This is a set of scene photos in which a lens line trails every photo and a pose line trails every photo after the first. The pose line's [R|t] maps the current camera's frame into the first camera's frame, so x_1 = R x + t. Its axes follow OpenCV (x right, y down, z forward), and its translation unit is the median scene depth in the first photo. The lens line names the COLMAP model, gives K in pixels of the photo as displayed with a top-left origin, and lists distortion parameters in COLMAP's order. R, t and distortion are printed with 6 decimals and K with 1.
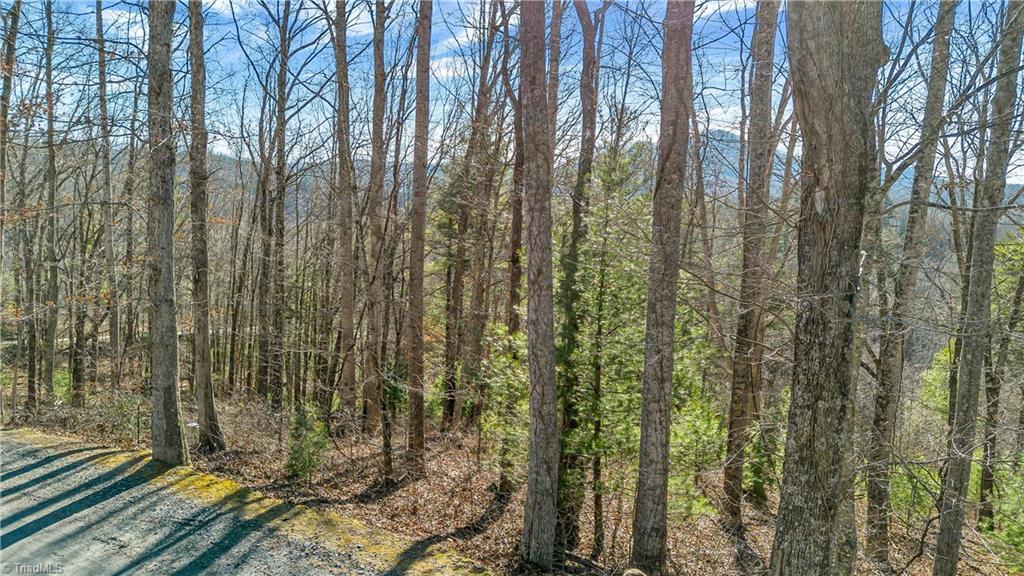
lens RADIAL K [[732.7, 0, 508.9], [0, 732.7, 284.6], [0, 0, 1]] dist [0.064959, -0.067081]
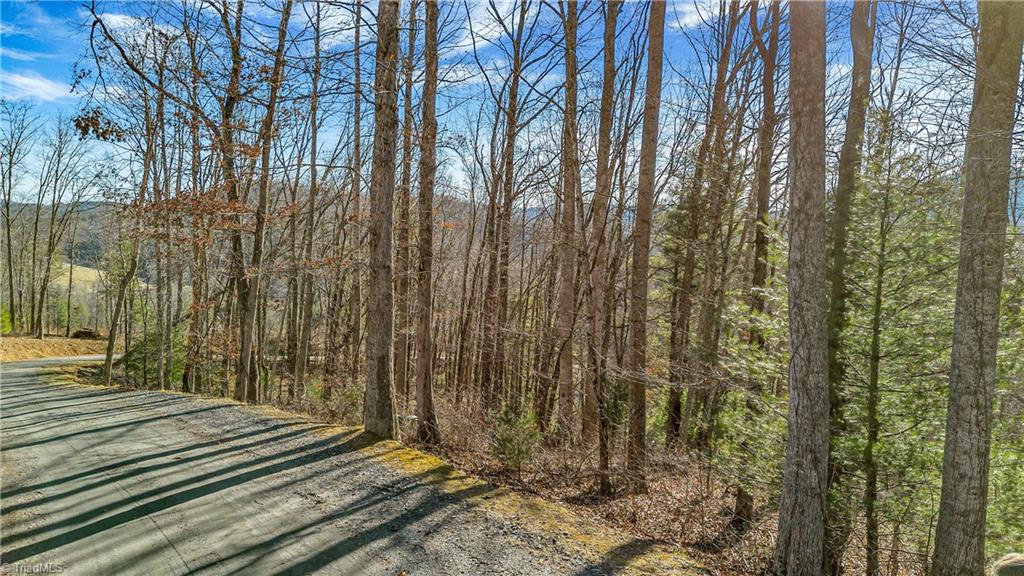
lens RADIAL K [[732.7, 0, 508.9], [0, 732.7, 284.6], [0, 0, 1]] dist [0.064959, -0.067081]
pose [[0.954313, 0.020690, -0.298091, -0.017628], [-0.037590, 0.997987, -0.051074, 0.094737], [0.296435, 0.059946, 0.953170, 0.137384]]
